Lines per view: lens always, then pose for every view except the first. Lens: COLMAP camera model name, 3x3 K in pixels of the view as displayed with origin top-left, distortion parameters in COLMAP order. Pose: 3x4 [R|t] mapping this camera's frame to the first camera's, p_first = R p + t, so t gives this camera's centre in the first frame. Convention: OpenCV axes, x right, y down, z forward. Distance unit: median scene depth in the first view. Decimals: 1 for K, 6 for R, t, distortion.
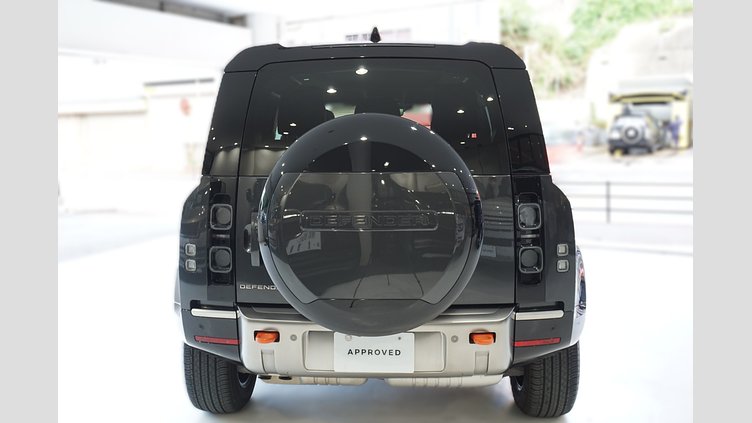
lens RADIAL K [[889.2, 0, 375.8], [0, 889.2, 211.6], [0, 0, 1]] dist [-0.021961, 0.000000]
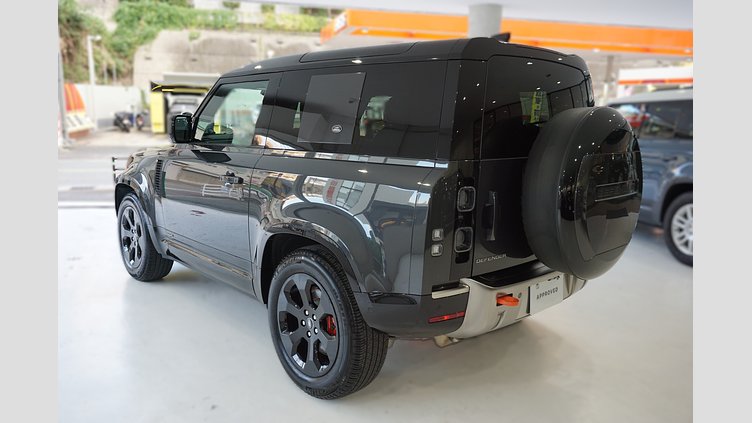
lens RADIAL K [[631.5, 0, 375.6], [0, 631.5, 209.7], [0, 0, 1]] dist [0.005398, 0.005994]
pose [[0.542977, -0.097075, 0.834118, -0.322716], [0.046412, 0.995247, 0.085615, -0.019276], [-0.838464, -0.007774, 0.544902, 0.254829]]
